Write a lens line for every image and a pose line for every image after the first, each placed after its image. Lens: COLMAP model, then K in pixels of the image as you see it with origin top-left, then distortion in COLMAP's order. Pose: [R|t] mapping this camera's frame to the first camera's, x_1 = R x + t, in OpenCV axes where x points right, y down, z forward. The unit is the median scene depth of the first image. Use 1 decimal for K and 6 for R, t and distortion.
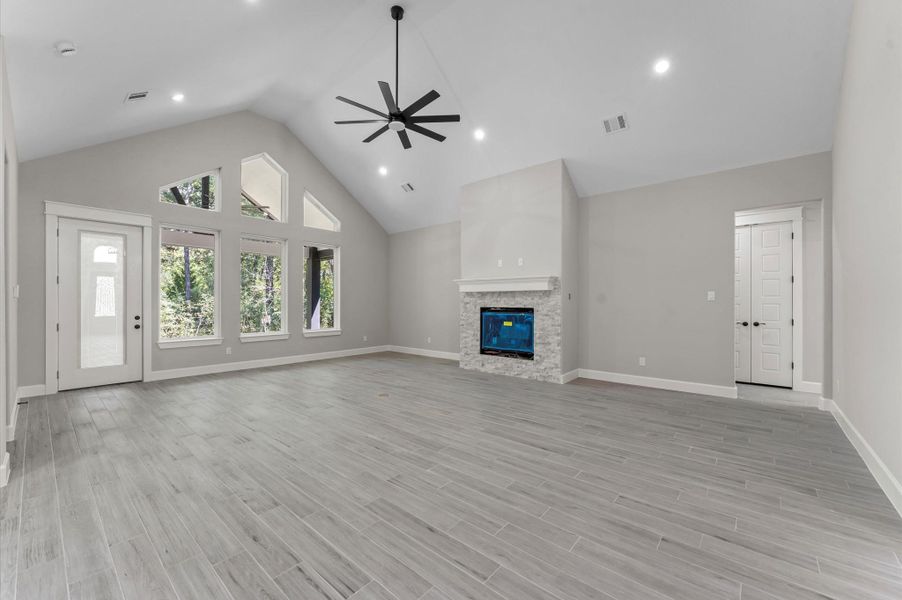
lens RADIAL K [[357.1, 0, 447.2], [0, 357.1, 301.5], [0, 0, 1]] dist [0.000902, 0.000067]
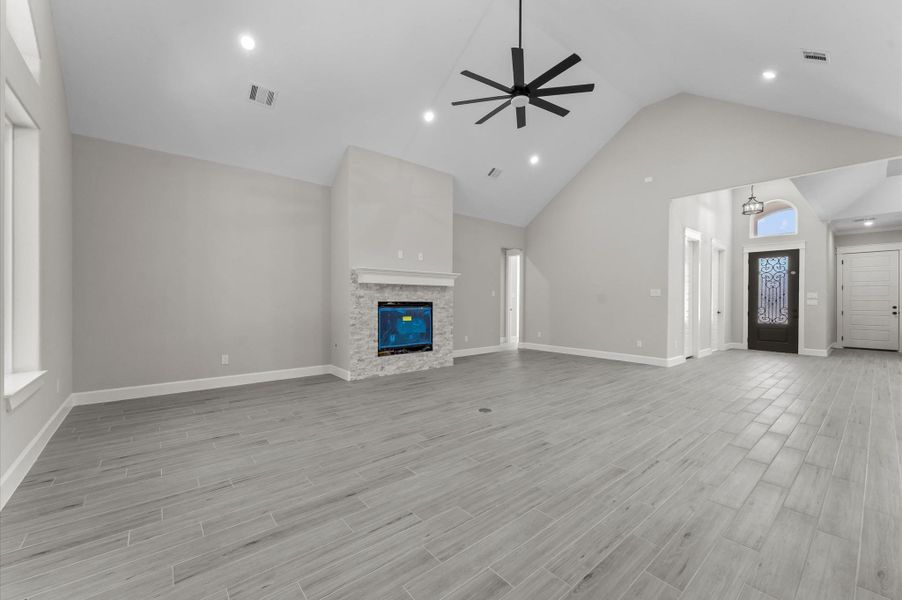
lens RADIAL K [[357.1, 0, 447.2], [0, 357.1, 301.5], [0, 0, 1]] dist [0.000902, 0.000067]
pose [[0.164507, -0.005219, 0.986362, -0.813876], [-0.008726, 0.999939, 0.006746, 0.009078], [-0.986337, -0.009717, 0.164451, 0.784962]]
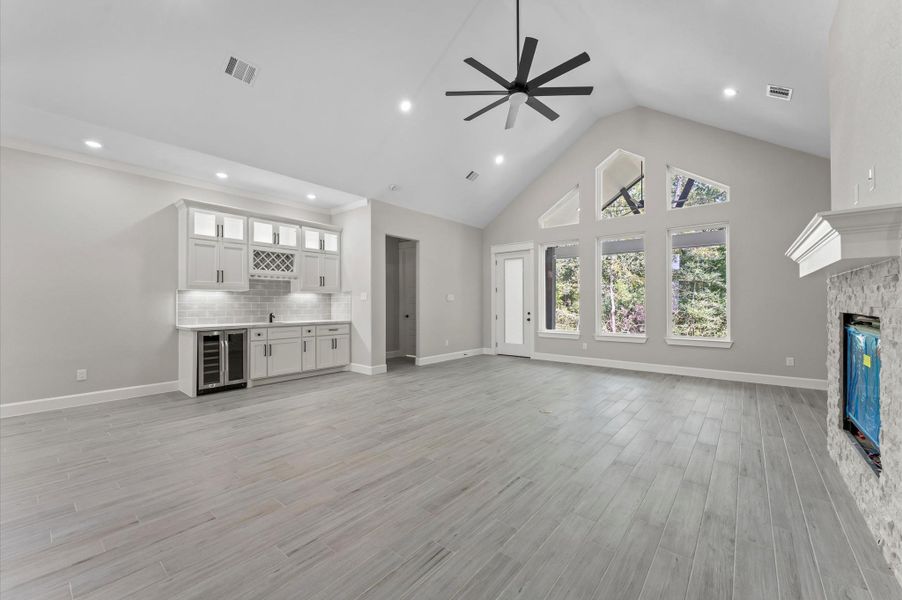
lens RADIAL K [[357.1, 0, 447.2], [0, 357.1, 301.5], [0, 0, 1]] dist [0.000902, 0.000067]
pose [[0.018871, -0.005107, -0.999809, 0.547391], [0.004045, 0.999979, -0.005032, 0.003854], [0.999814, -0.003950, 0.018891, 0.616894]]
